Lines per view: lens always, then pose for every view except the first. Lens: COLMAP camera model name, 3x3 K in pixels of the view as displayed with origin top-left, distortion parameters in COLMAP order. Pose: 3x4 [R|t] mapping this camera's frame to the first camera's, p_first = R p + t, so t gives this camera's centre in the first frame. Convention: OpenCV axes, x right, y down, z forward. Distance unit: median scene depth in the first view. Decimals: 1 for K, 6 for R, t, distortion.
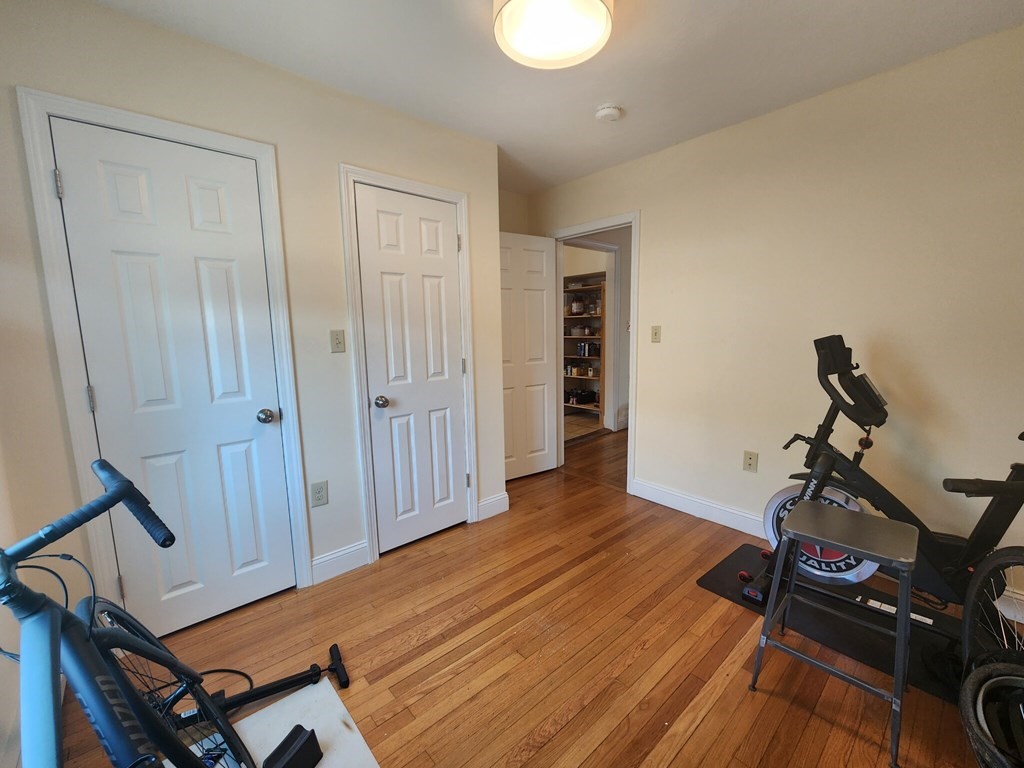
lens RADIAL K [[421.4, 0, 511.8], [0, 421.4, 385.7], [0, 0, 1]] dist [0.004914, -0.002327]
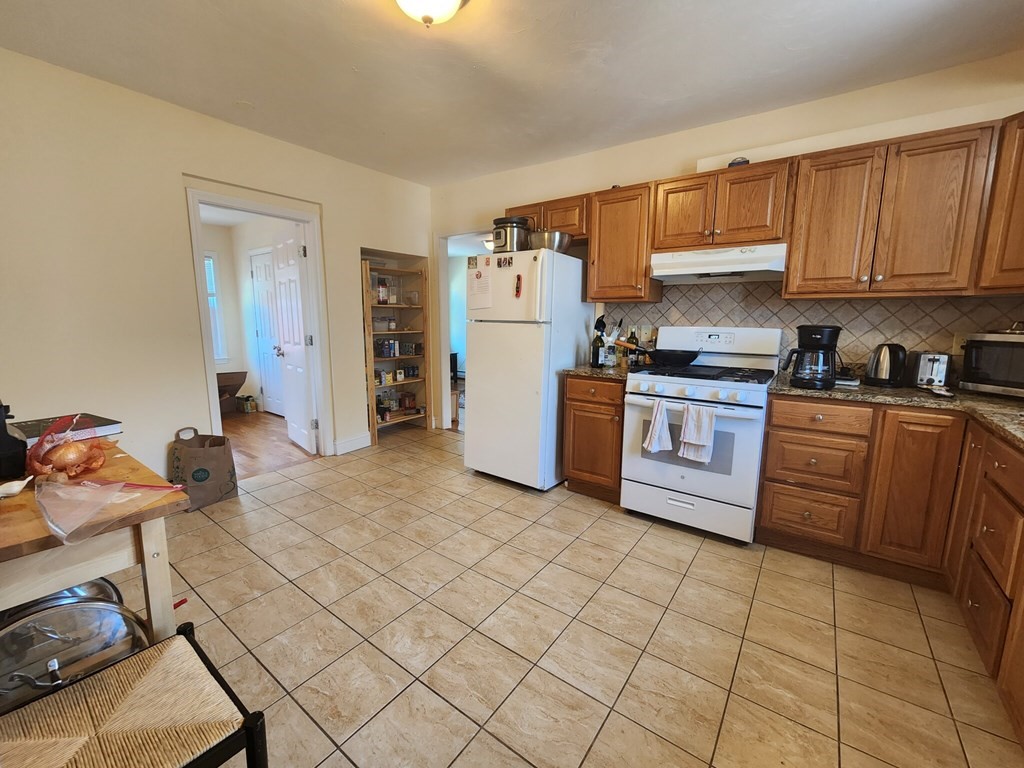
lens RADIAL K [[421.4, 0, 511.3], [0, 421.4, 379.9], [0, 0, 1]] dist [0.004914, -0.002327]
pose [[-0.212478, -0.126312, 0.968968, -0.647758], [0.117707, 0.981081, 0.153702, -0.123351], [-0.970051, 0.146713, -0.193590, 0.945656]]
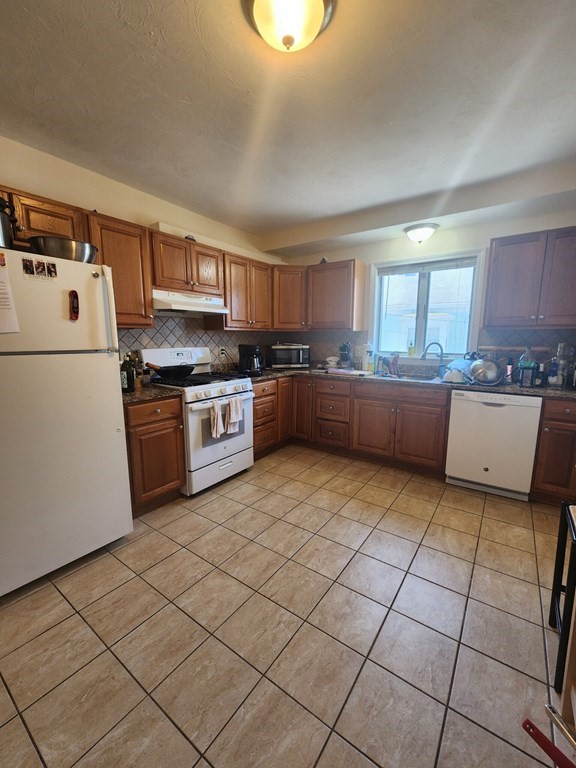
lens RADIAL K [[316.0, 0, 289.5], [0, 316.0, 386.2], [0, 0, 1]] dist [0.004914, -0.002327]
pose [[-0.974310, 0.053132, -0.218852, -0.244785], [-0.009908, 0.960718, 0.277351, -0.169466], [0.224991, 0.272394, -0.935511, 1.176909]]
